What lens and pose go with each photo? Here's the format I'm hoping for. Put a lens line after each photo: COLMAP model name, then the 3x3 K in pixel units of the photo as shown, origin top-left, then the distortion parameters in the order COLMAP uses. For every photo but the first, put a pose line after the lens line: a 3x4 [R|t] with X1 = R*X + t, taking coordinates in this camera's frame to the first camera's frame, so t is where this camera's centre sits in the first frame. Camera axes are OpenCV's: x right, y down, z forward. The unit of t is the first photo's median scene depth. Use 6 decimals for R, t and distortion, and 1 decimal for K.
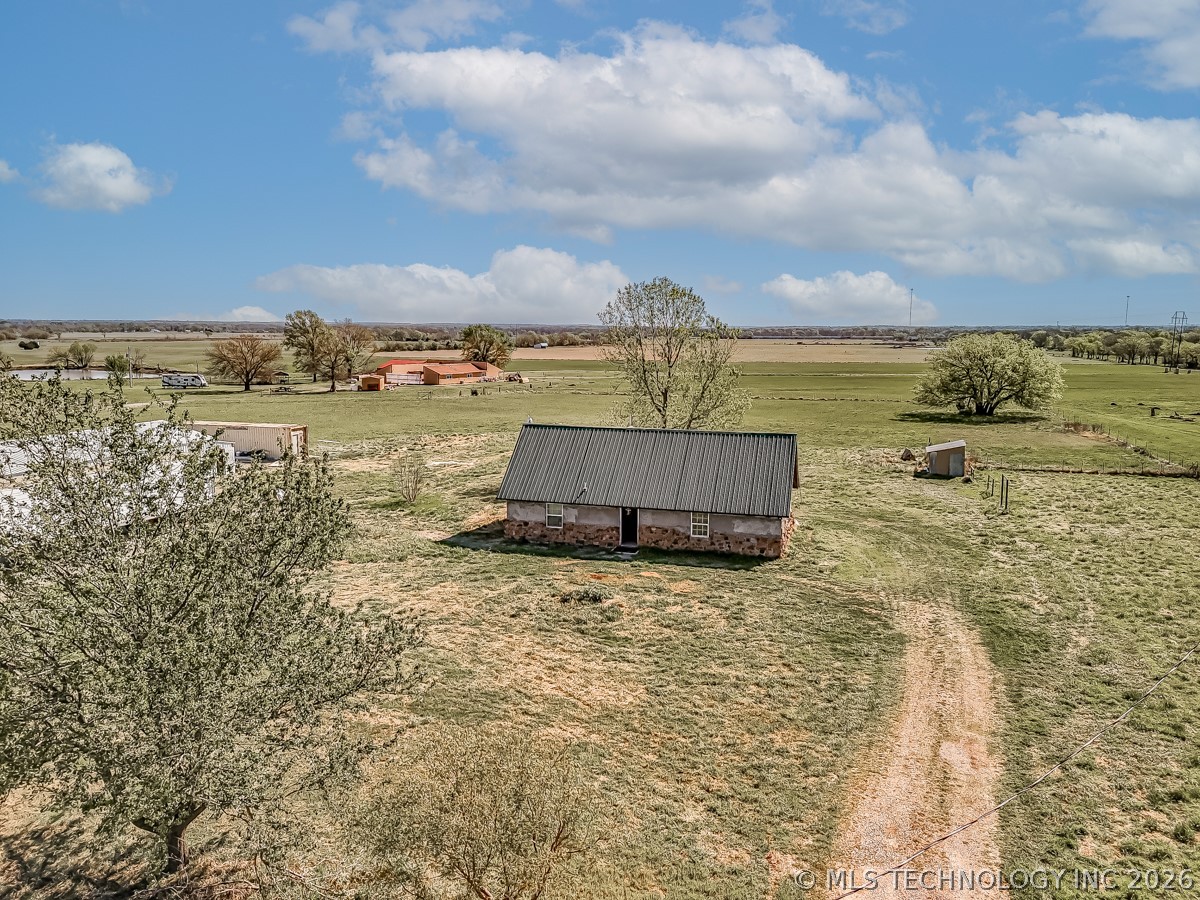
lens RADIAL K [[867.4, 0, 600.0], [0, 867.4, 450.0], [0, 0, 1]] dist [0.085719, -0.092861]
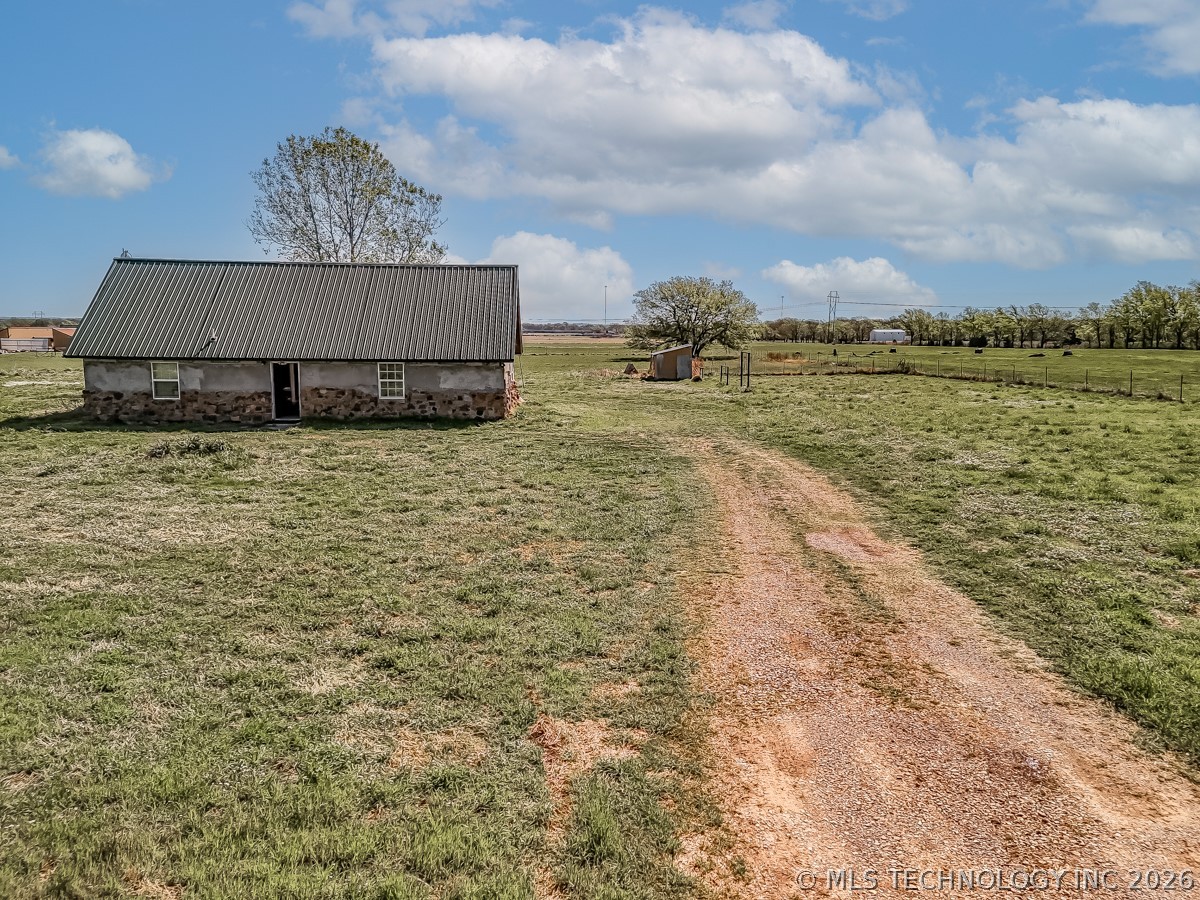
lens RADIAL K [[867.4, 0, 600.0], [0, 867.4, 450.0], [0, 0, 1]] dist [0.085719, -0.092861]
pose [[0.945506, -0.040344, 0.323095, 0.044225], [0.039848, 0.999172, 0.008152, 0.144902], [-0.323157, 0.005167, 0.946331, 0.274584]]
